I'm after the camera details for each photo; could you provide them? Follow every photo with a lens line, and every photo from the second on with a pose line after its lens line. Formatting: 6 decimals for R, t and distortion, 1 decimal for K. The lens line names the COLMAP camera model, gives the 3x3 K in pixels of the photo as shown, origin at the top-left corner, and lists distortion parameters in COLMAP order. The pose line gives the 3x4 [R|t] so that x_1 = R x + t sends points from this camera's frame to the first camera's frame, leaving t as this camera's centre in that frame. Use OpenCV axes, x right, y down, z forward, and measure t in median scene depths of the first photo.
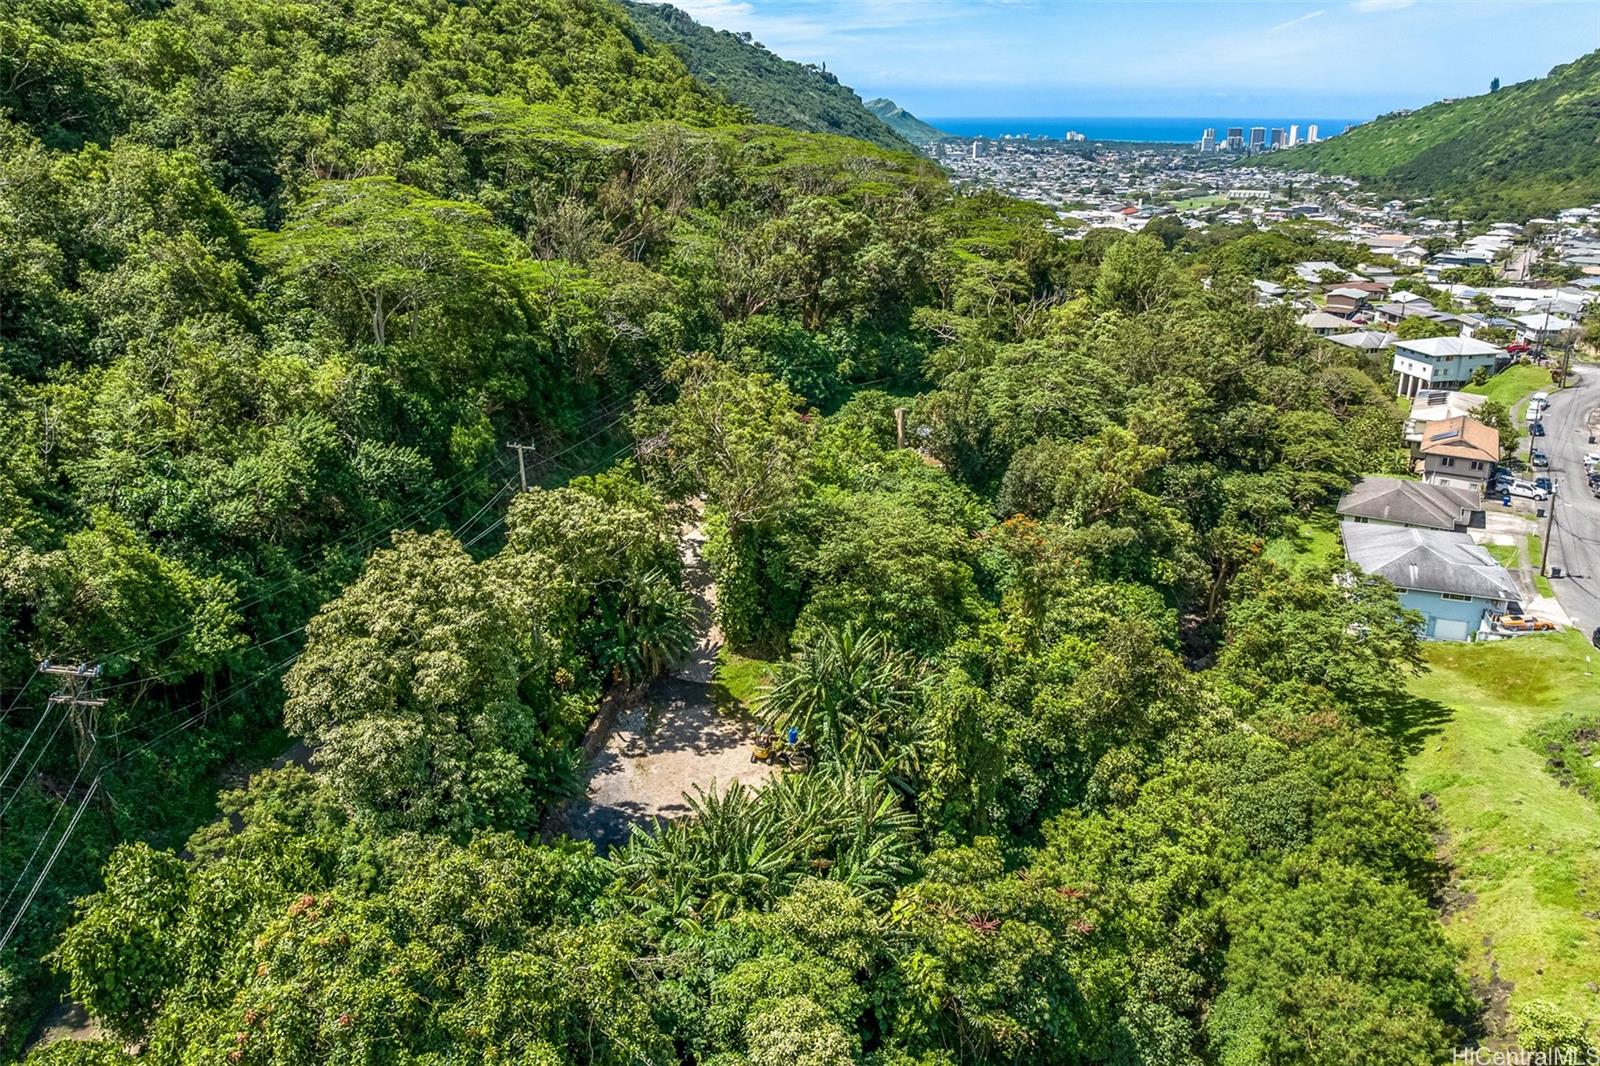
lens RADIAL K [[1112.7, 0, 799.8], [0, 1112.7, 581.7], [0, 0, 1]] dist [-0.032745, -0.002658]
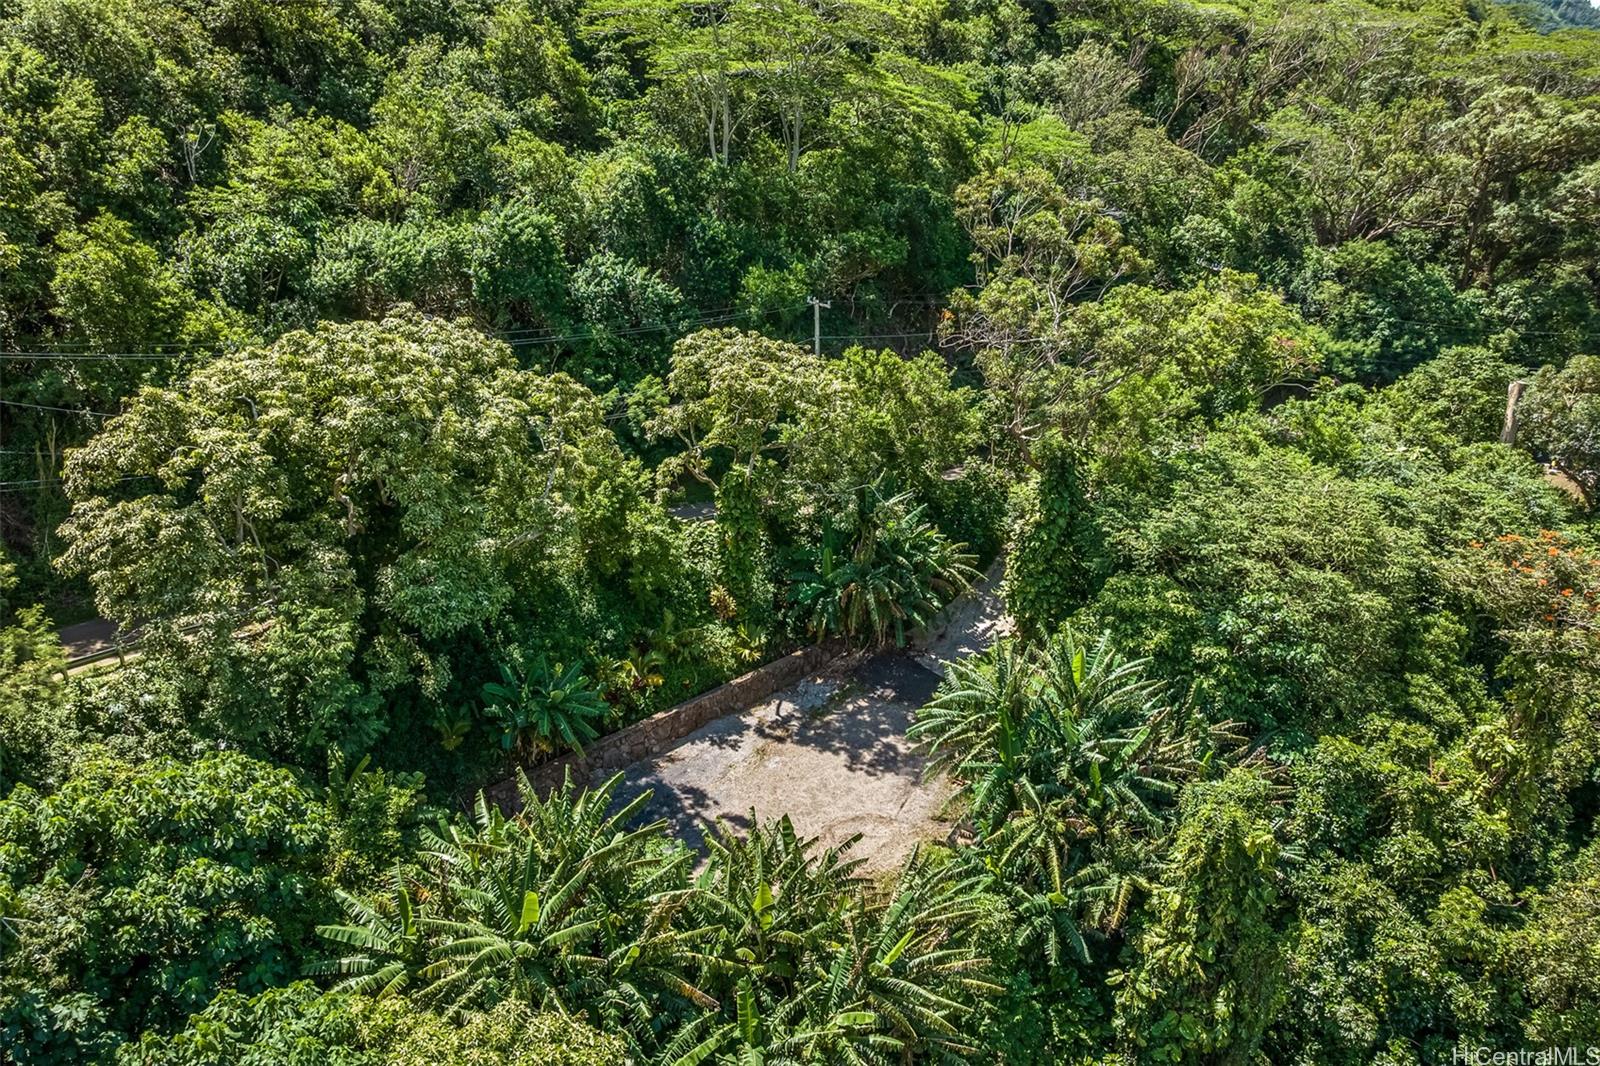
lens RADIAL K [[1112.7, 0, 799.8], [0, 1112.7, 581.7], [0, 0, 1]] dist [-0.032745, -0.002658]
pose [[0.778809, 0.244756, -0.577539, 0.082172], [-0.250895, 0.965421, 0.070807, 0.003698], [0.574899, 0.089756, 0.813287, 0.151784]]
